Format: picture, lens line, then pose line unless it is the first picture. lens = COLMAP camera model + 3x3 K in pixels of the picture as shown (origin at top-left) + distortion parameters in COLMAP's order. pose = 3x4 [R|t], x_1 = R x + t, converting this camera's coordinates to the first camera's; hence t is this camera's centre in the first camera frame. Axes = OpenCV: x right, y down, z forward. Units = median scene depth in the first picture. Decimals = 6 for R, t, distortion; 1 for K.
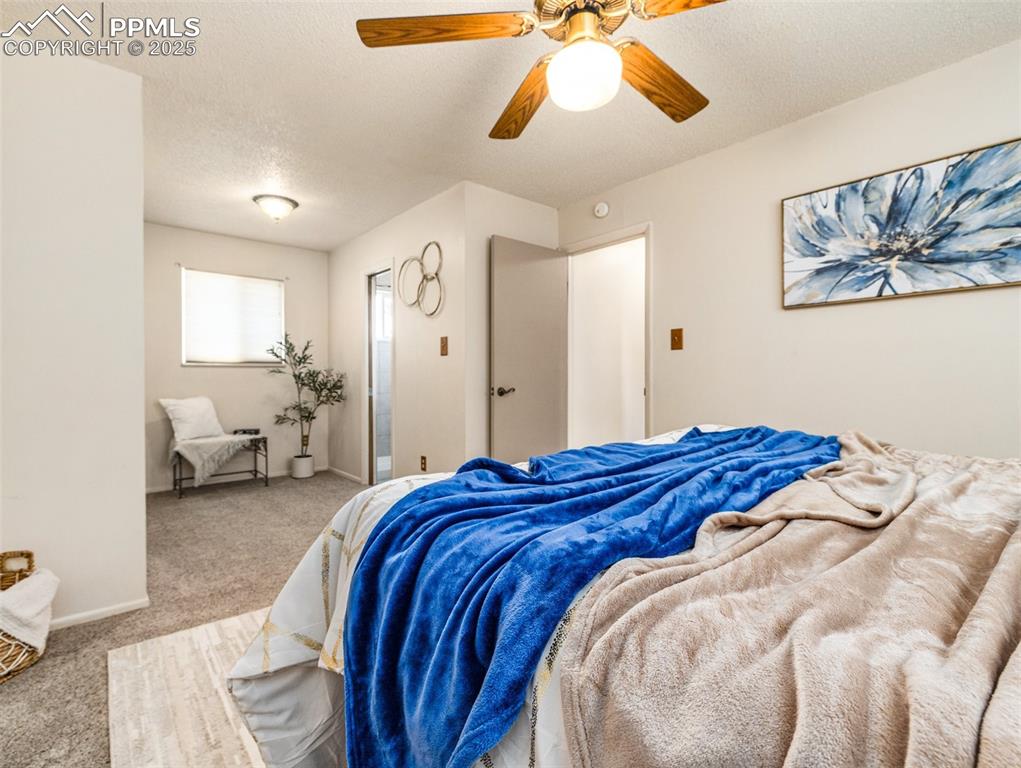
lens RADIAL K [[480.6, 0, 511.4], [0, 480.6, 377.4], [0, 0, 1]] dist [-0.003472, 0.000126]
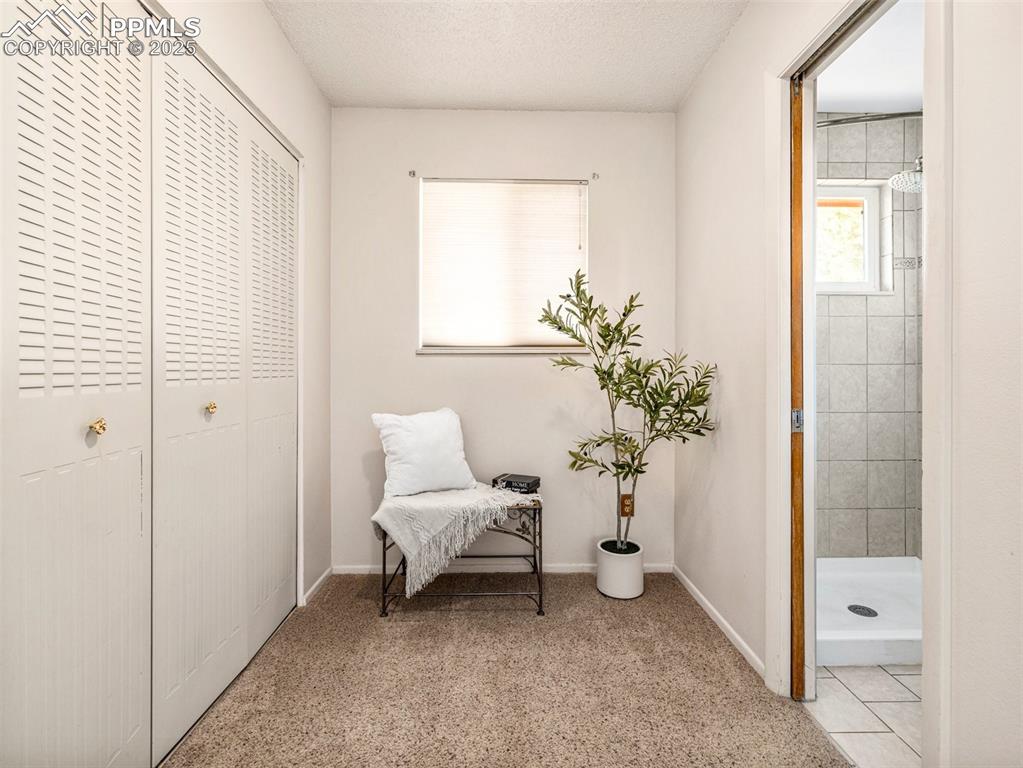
lens RADIAL K [[481.6, 0, 512.4], [0, 481.6, 377.3], [0, 0, 1]] dist [-0.003472, 0.000126]
pose [[0.772988, 0.011232, -0.634321, -0.230750], [-0.004861, 0.999919, 0.011782, -0.003405], [0.634401, -0.006024, 0.772980, 0.602650]]
